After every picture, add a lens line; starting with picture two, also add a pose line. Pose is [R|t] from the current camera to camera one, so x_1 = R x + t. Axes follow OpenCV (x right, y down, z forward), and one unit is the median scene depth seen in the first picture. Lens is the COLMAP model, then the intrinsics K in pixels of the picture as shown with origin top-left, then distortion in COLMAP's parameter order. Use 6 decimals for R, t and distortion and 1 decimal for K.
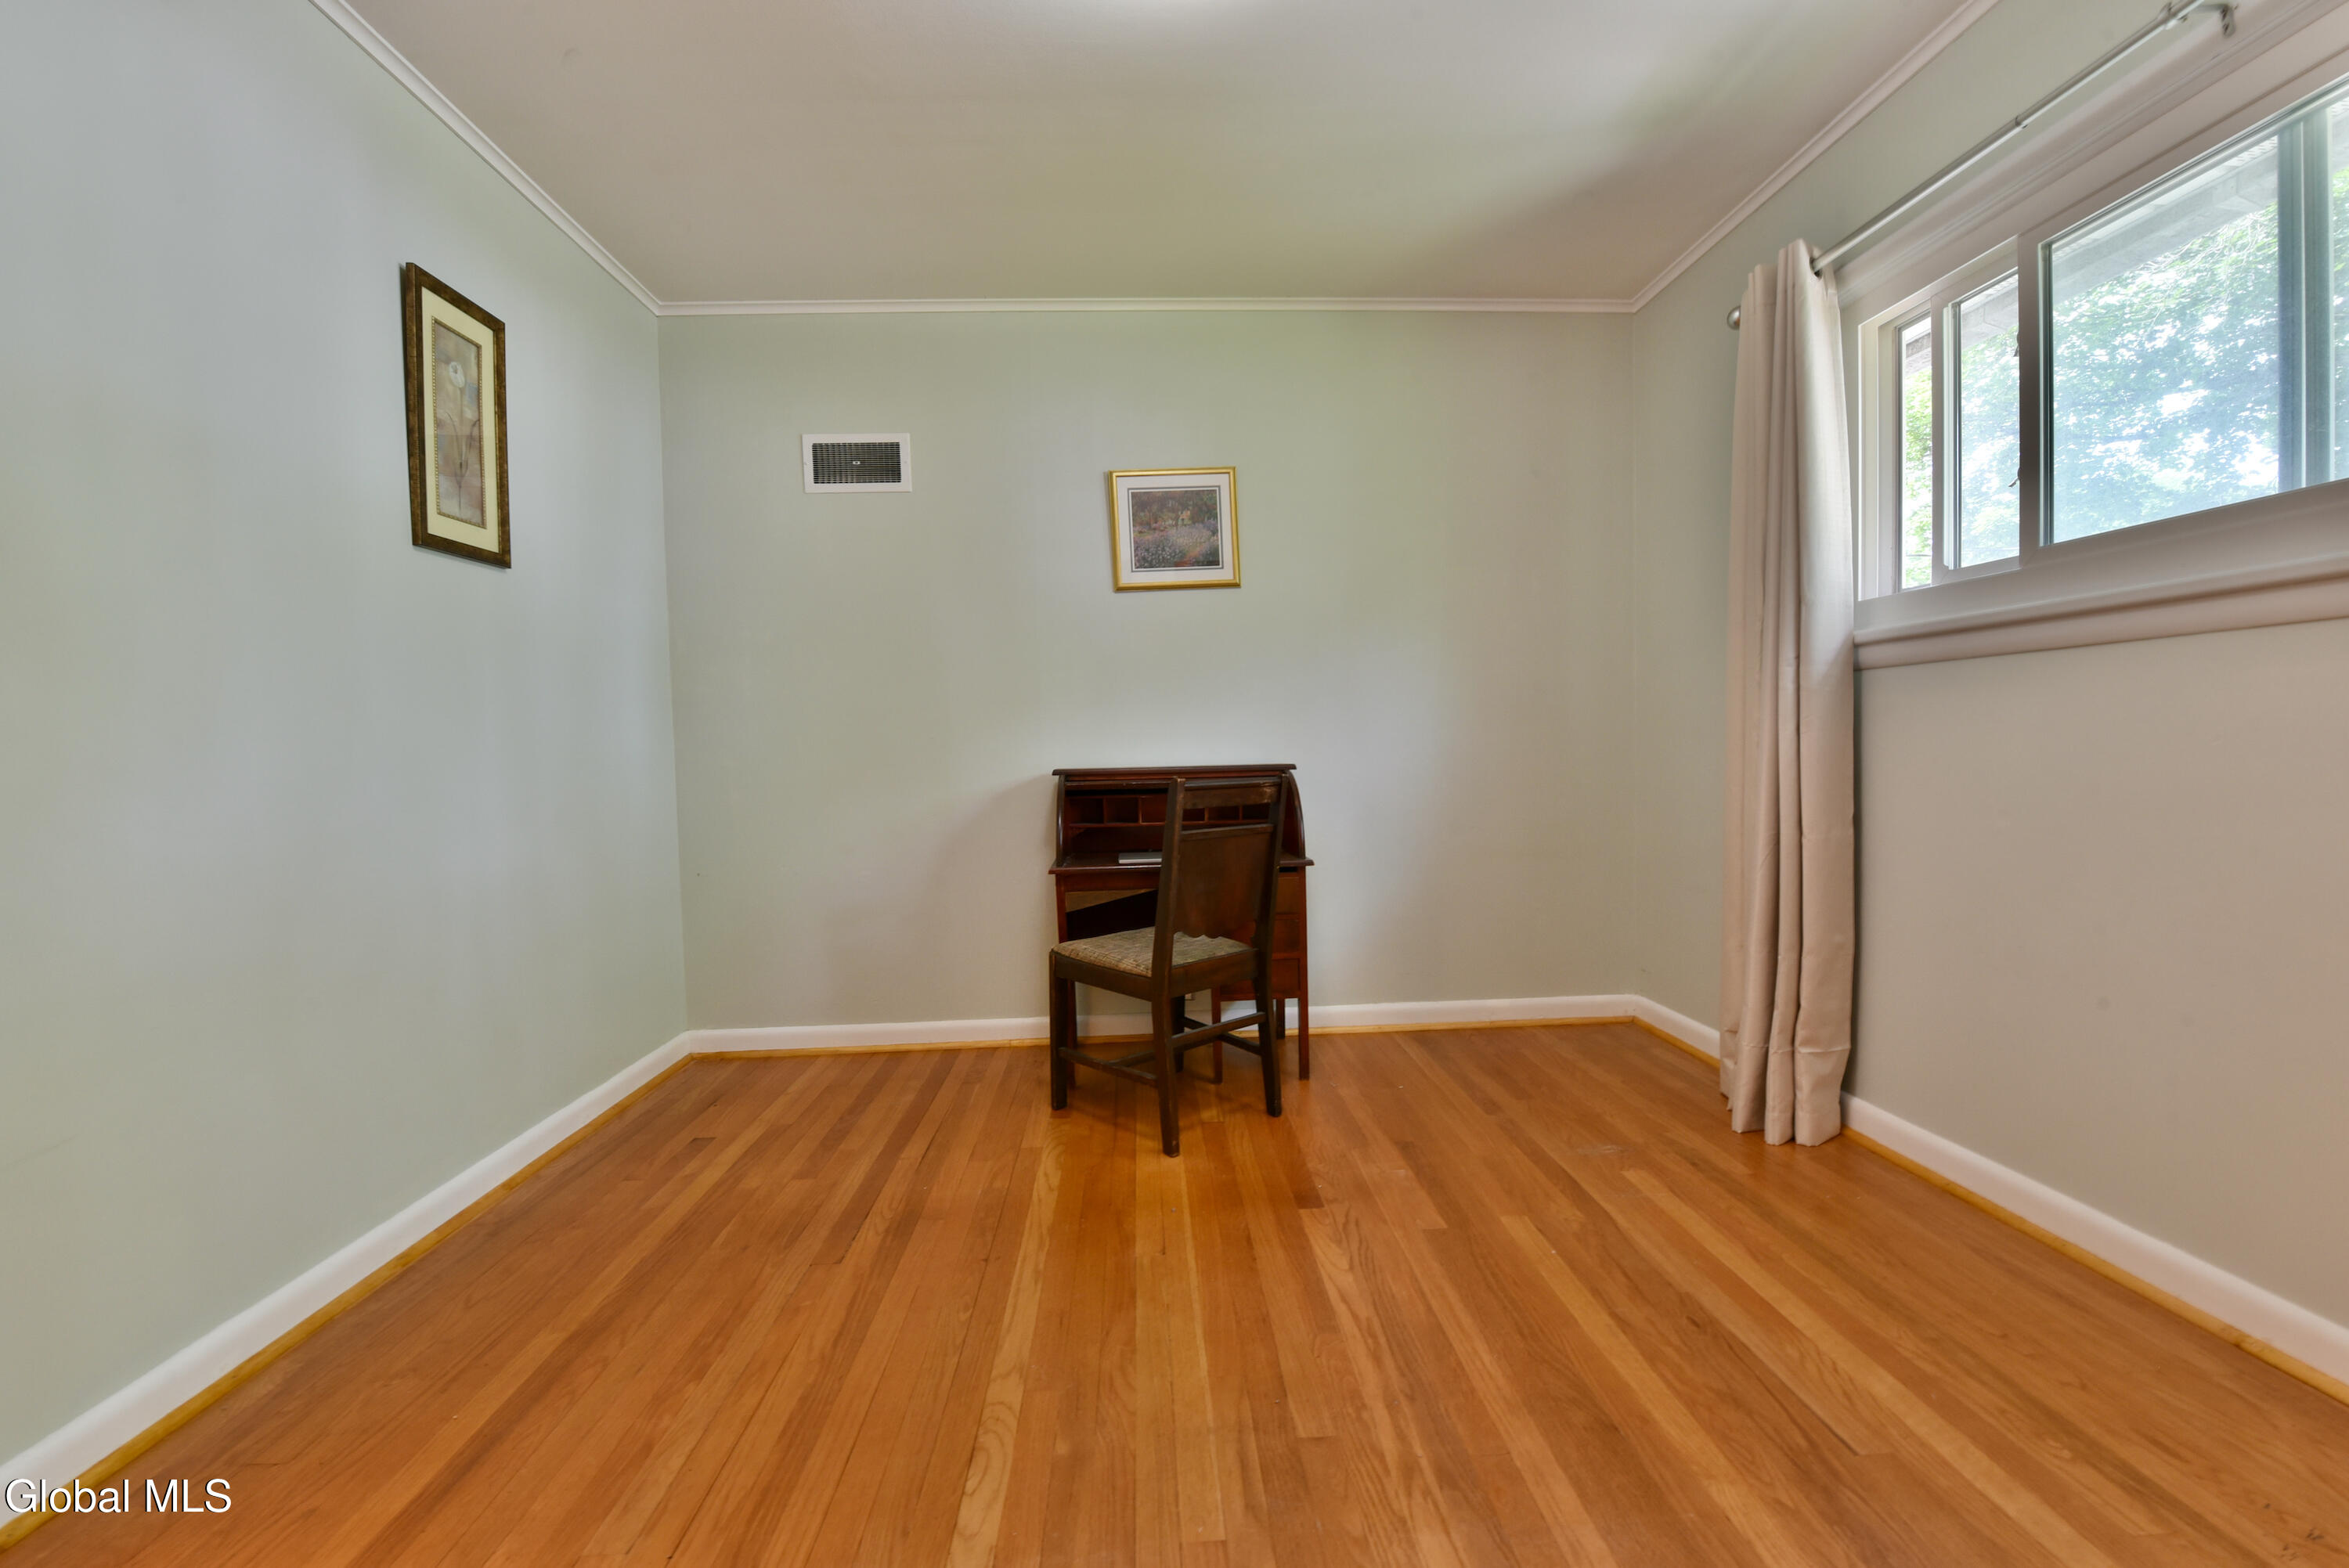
lens RADIAL K [[920.3, 0, 1182.4], [0, 920.3, 781.7], [0, 0, 1]] dist [-0.018010, -0.000343]
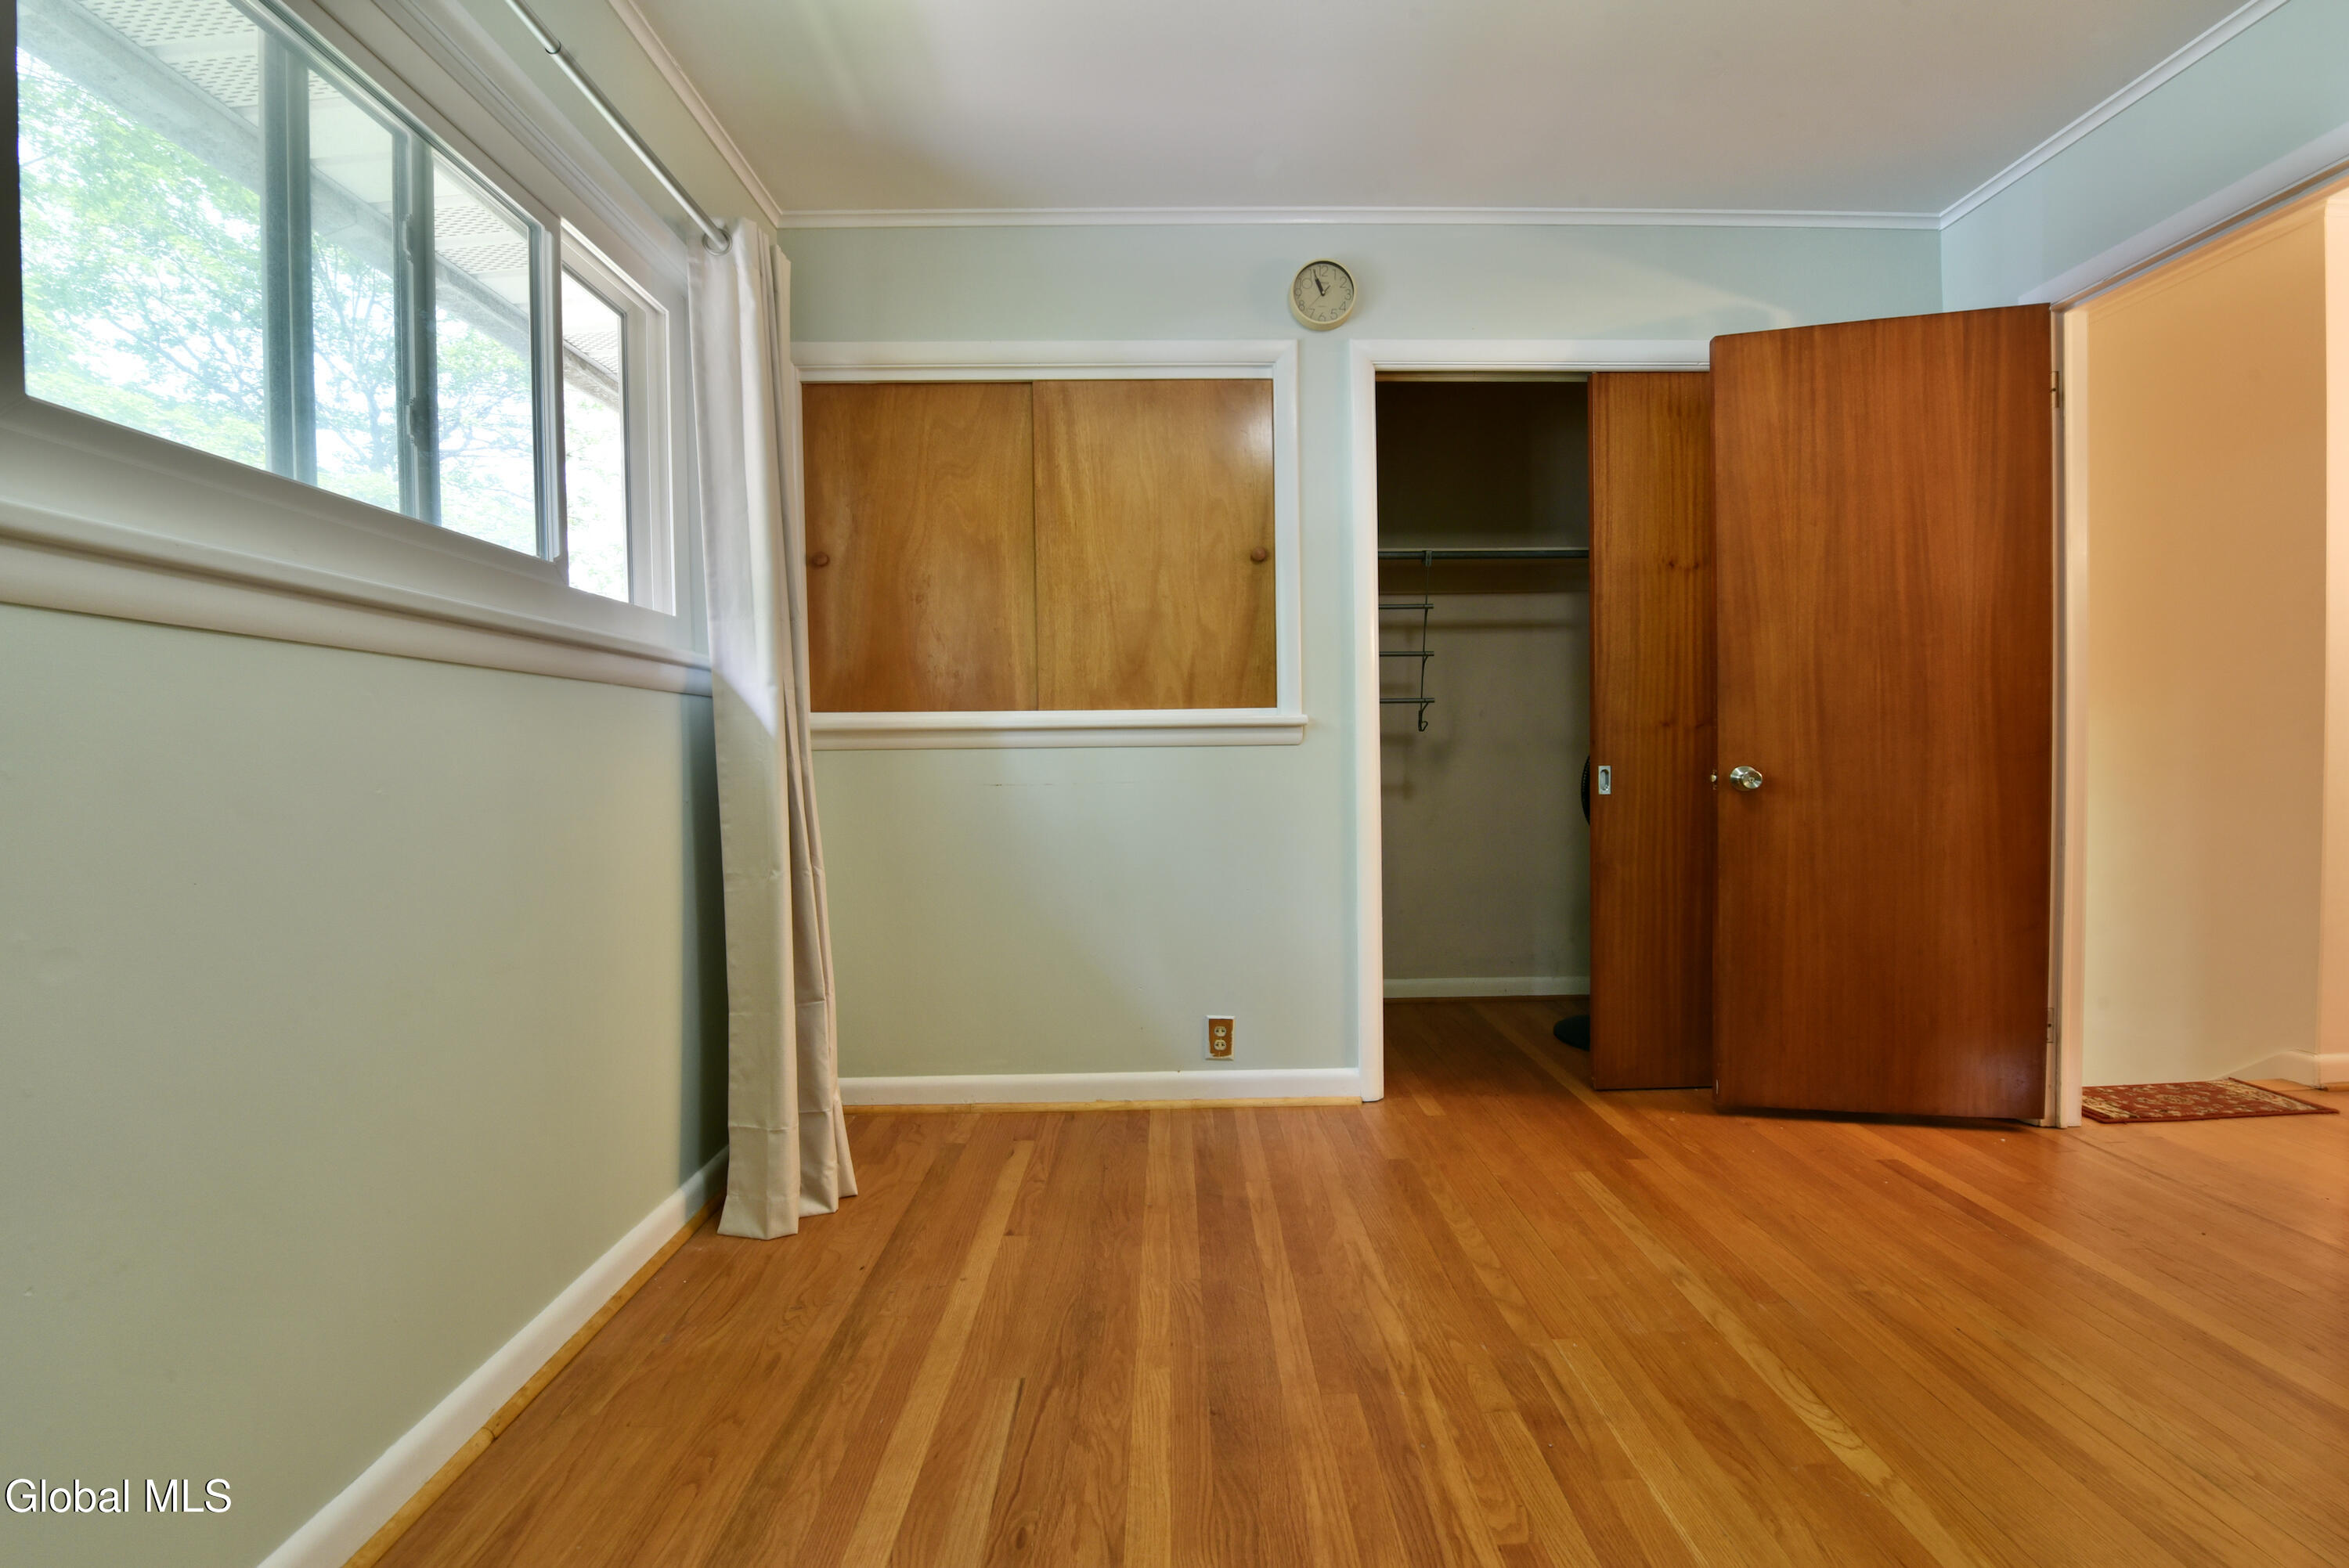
lens RADIAL K [[939.9, 0, 1185.0], [0, 939.9, 778.4], [0, 0, 1]] dist [-0.001663, -0.000239]
pose [[-0.998930, 0.036128, 0.028885, 0.356969], [0.037699, 0.997728, 0.055830, -0.063237], [-0.026803, 0.056859, -0.998022, 1.615809]]
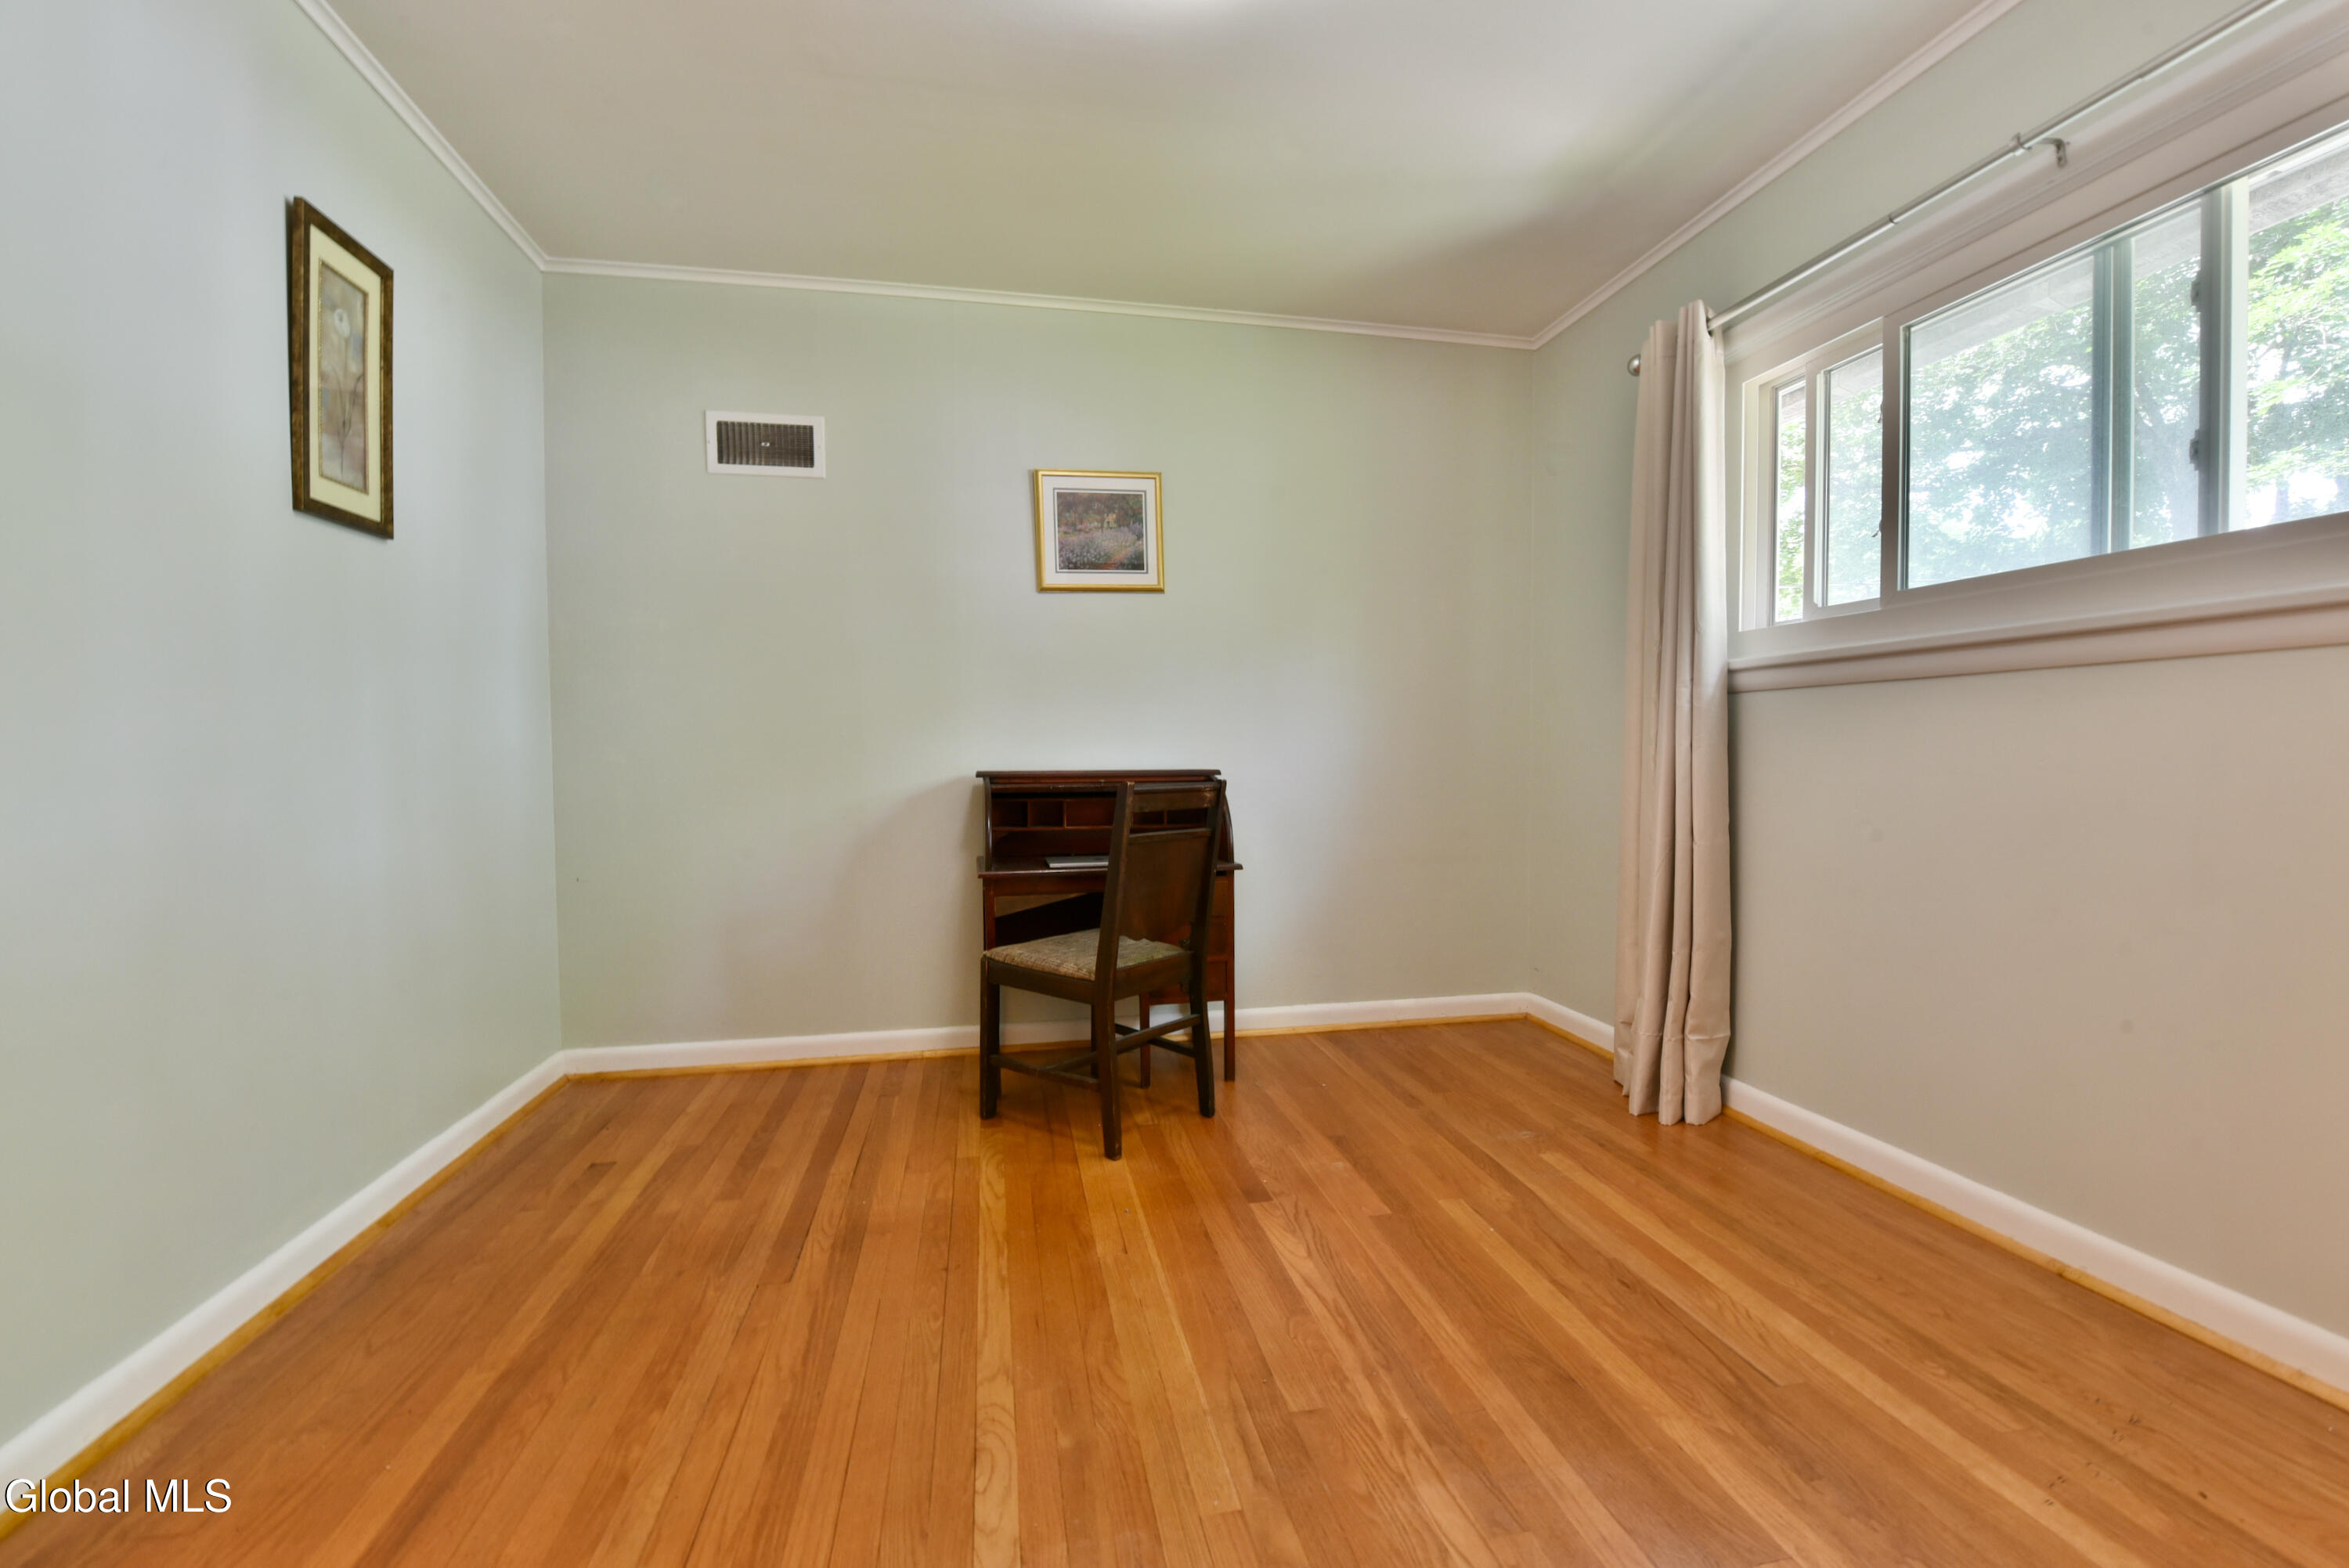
lens RADIAL K [[942.6, 0, 1176.9], [0, 942.6, 786.2], [0, 0, 1]] dist [-0.016536, -0.000886]
pose [[0.989504, 0.012958, 0.143924, -0.131410], [-0.012486, 0.999913, -0.004178, 0.005740], [-0.143966, 0.002337, 0.989580, -0.035917]]
